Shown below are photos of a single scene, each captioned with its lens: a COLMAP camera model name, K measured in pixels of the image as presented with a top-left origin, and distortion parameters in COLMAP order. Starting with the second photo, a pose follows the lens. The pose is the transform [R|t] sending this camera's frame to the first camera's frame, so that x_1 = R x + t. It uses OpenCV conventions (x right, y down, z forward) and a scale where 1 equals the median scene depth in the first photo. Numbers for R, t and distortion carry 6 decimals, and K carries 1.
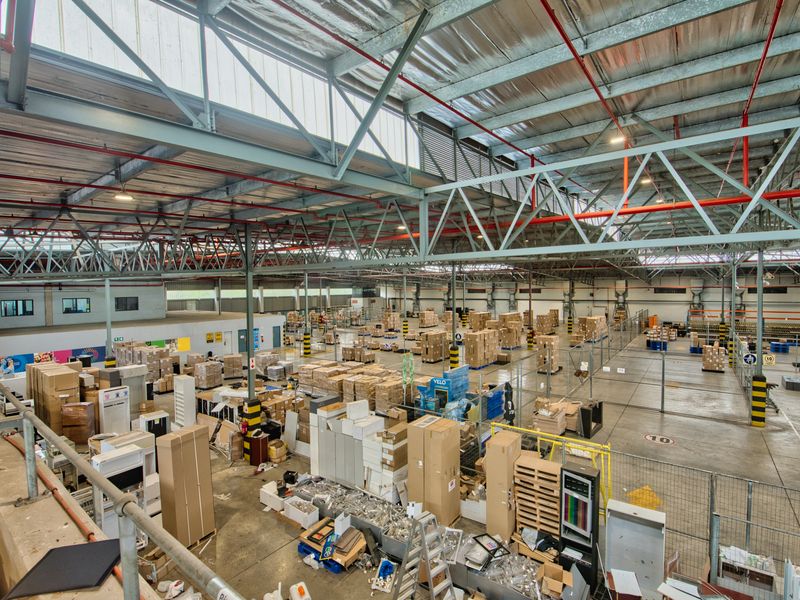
lens RADIAL K [[388.0, 0, 404.3], [0, 388.0, 299.1], [0, 0, 1]] dist [-0.004118, -0.008865]
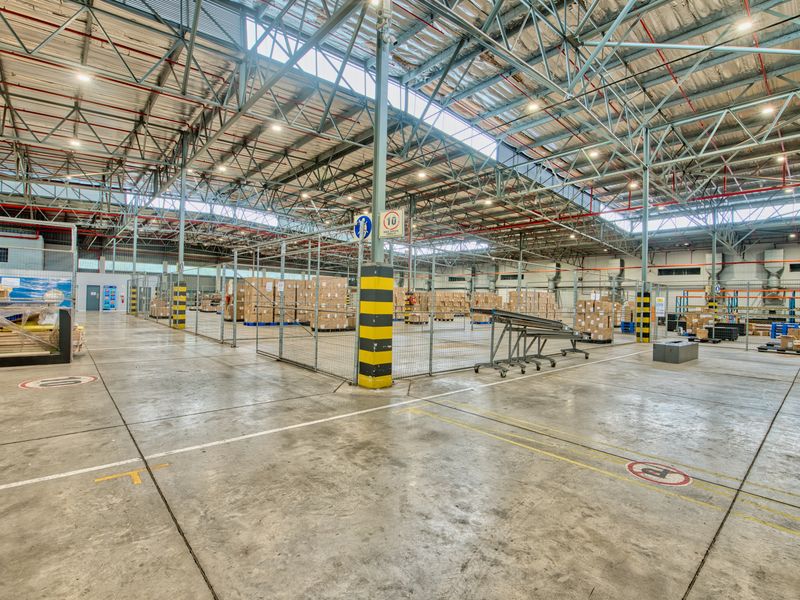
lens RADIAL K [[388.0, 0, 416.5], [0, 388.0, 294.4], [0, 0, 1]] dist [-0.004118, -0.008865]
pose [[0.981494, 0.029218, -0.189249, 0.302051], [-0.039141, 0.998036, -0.048907, 0.069991], [0.187448, 0.055409, 0.980710, 0.160916]]
